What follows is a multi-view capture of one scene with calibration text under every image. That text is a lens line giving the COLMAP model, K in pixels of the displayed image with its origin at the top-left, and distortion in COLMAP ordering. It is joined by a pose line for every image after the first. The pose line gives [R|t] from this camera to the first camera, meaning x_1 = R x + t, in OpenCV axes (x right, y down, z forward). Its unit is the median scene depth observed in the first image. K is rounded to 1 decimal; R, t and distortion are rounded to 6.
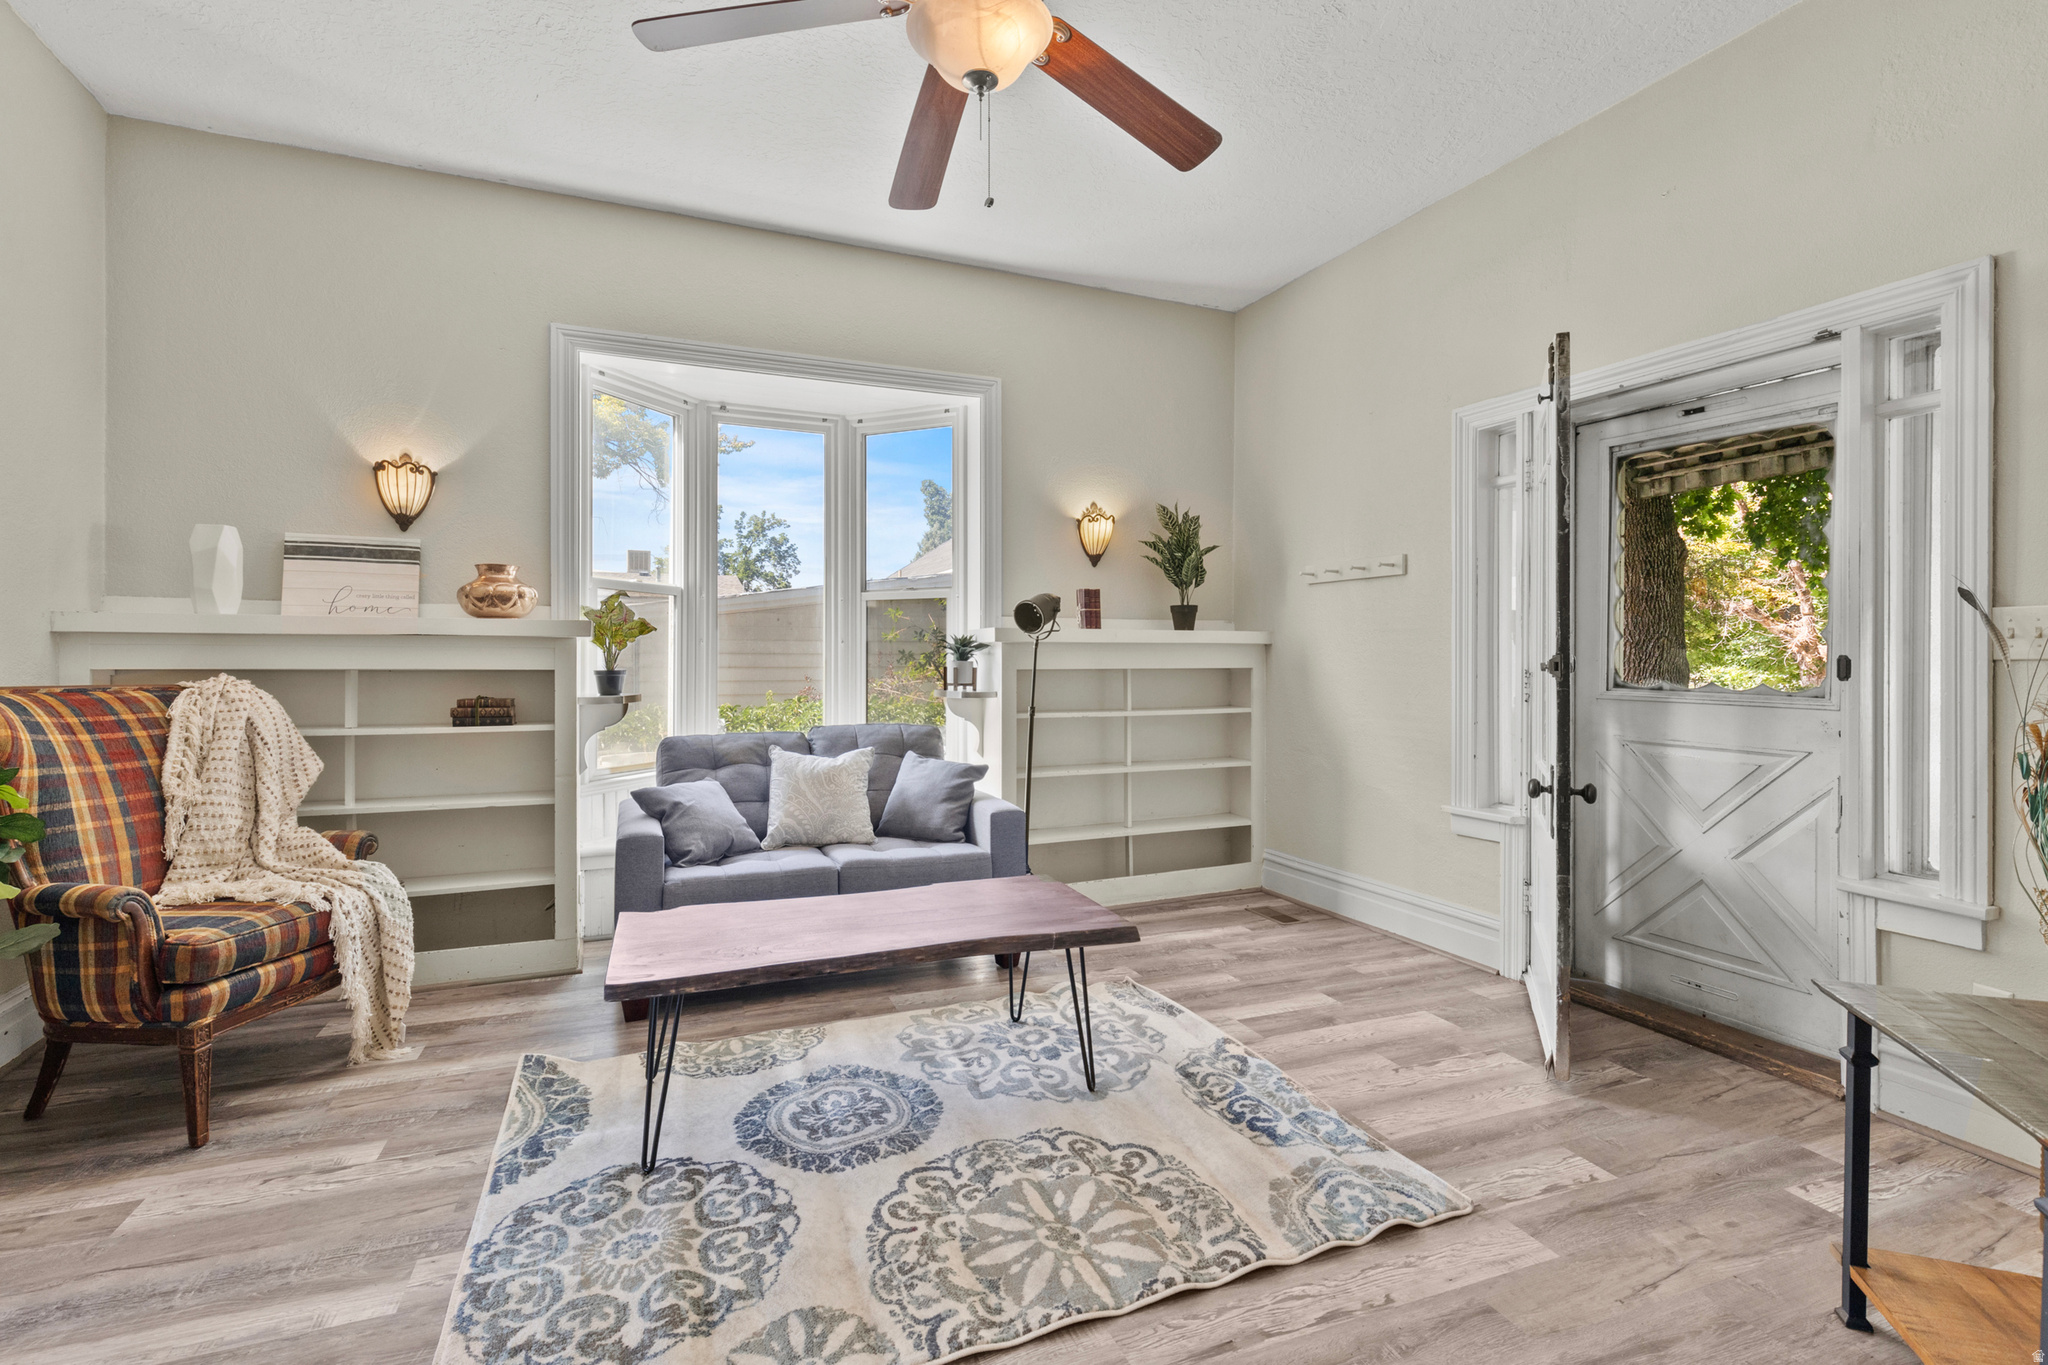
lens RADIAL K [[928.2, 0, 1020.0], [0, 928.2, 672.5], [0, 0, 1]] dist [-0.001803, -0.000156]
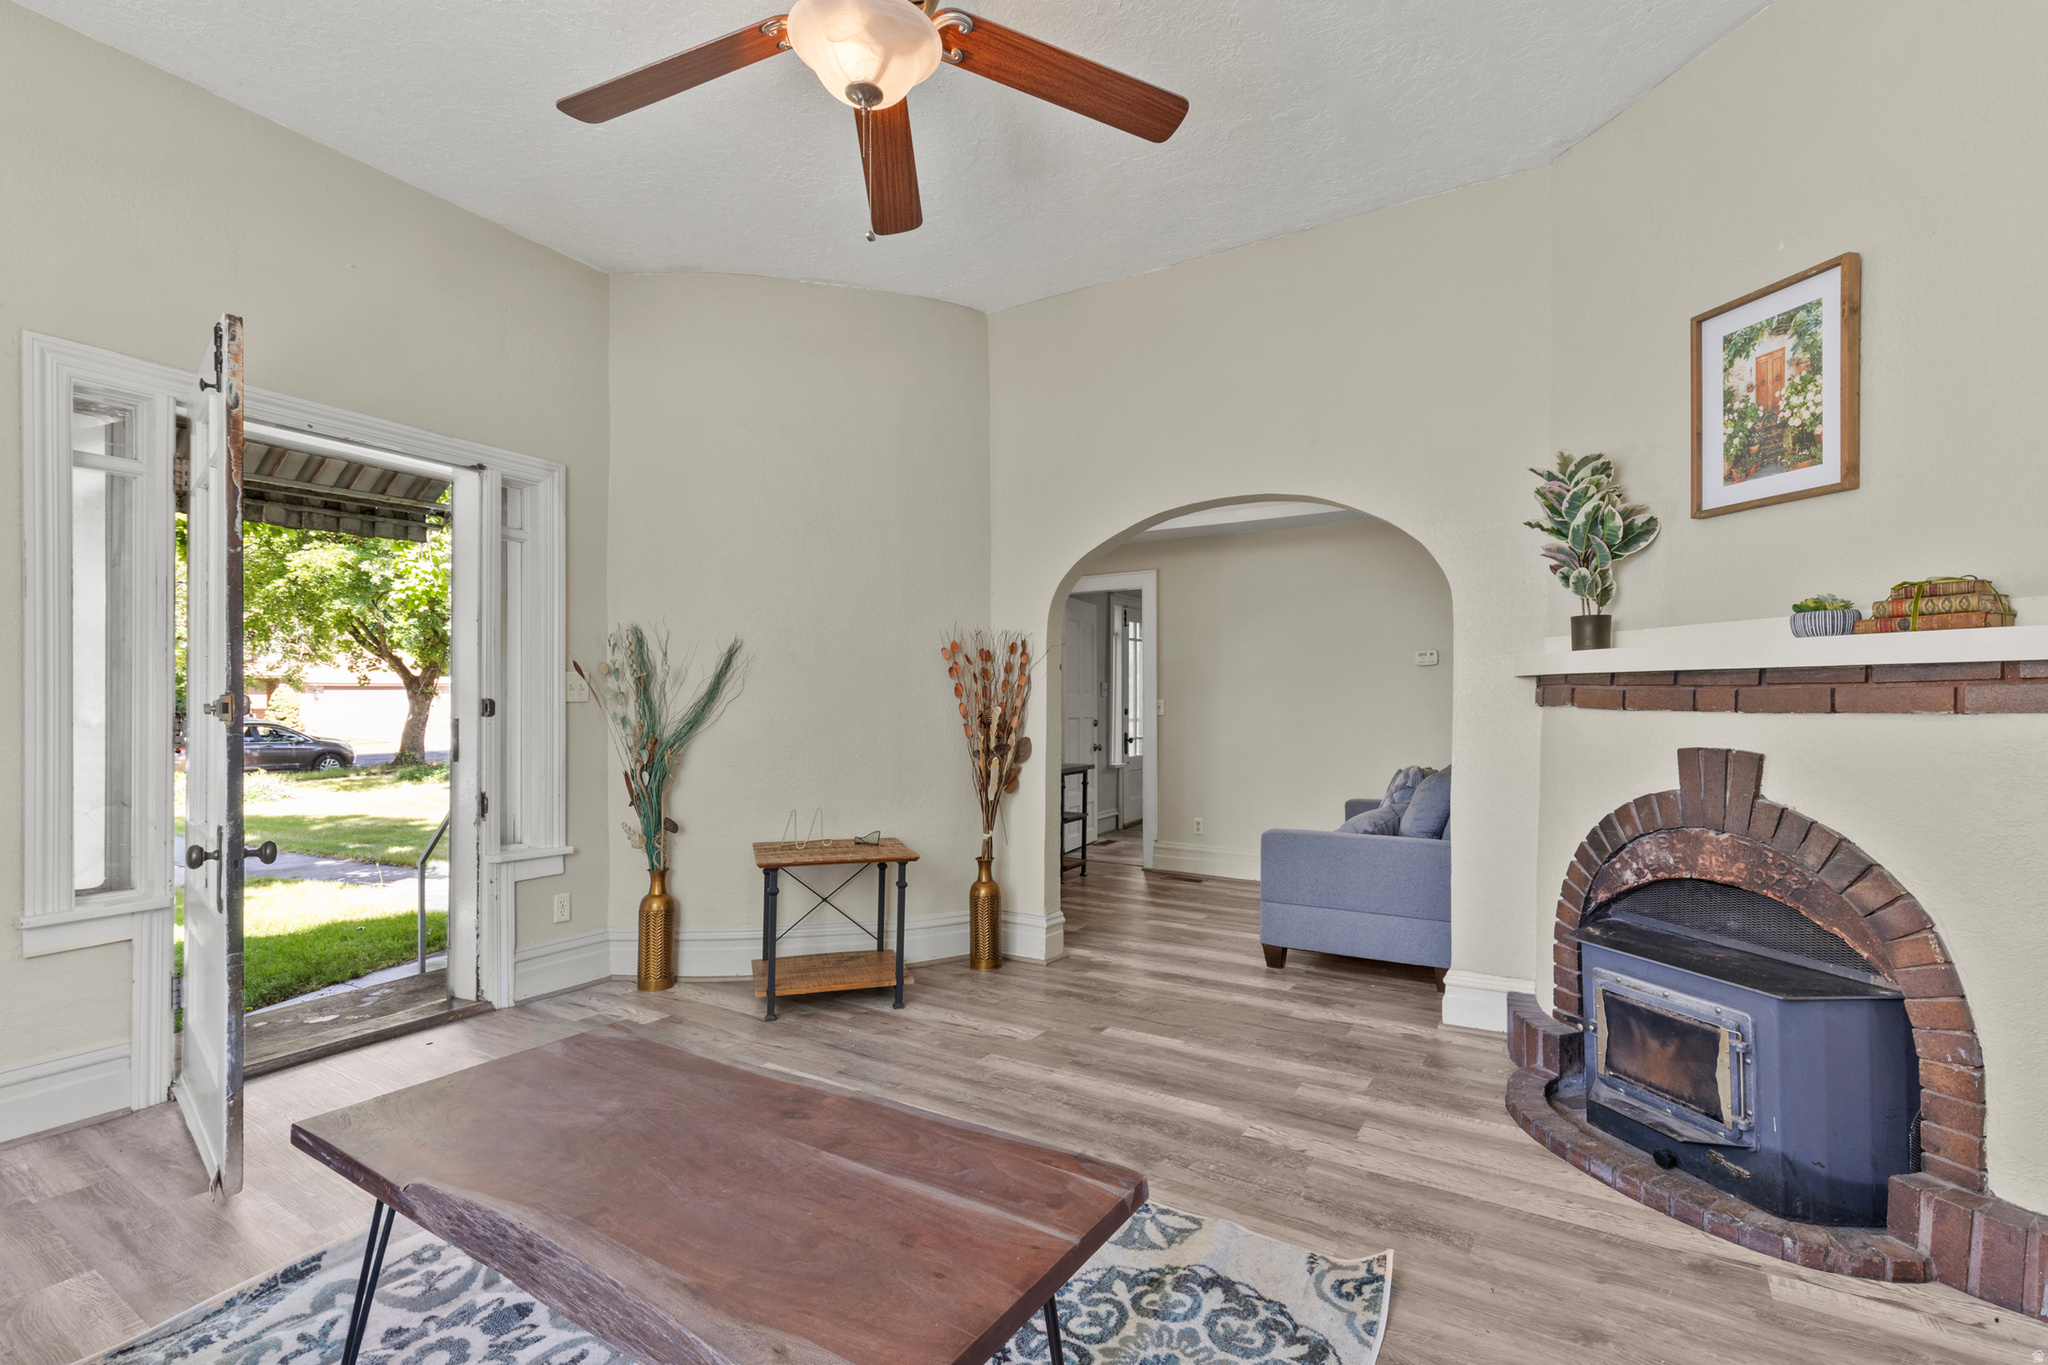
lens RADIAL K [[928.2, 0, 1028.3], [0, 928.2, 717.1], [0, 0, 1]] dist [-0.001803, -0.000156]
pose [[-0.598196, -0.008369, 0.801306, -1.130958], [0.003921, 0.999903, 0.013371, -0.023348], [-0.801340, 0.011140, -0.598106, 1.764120]]
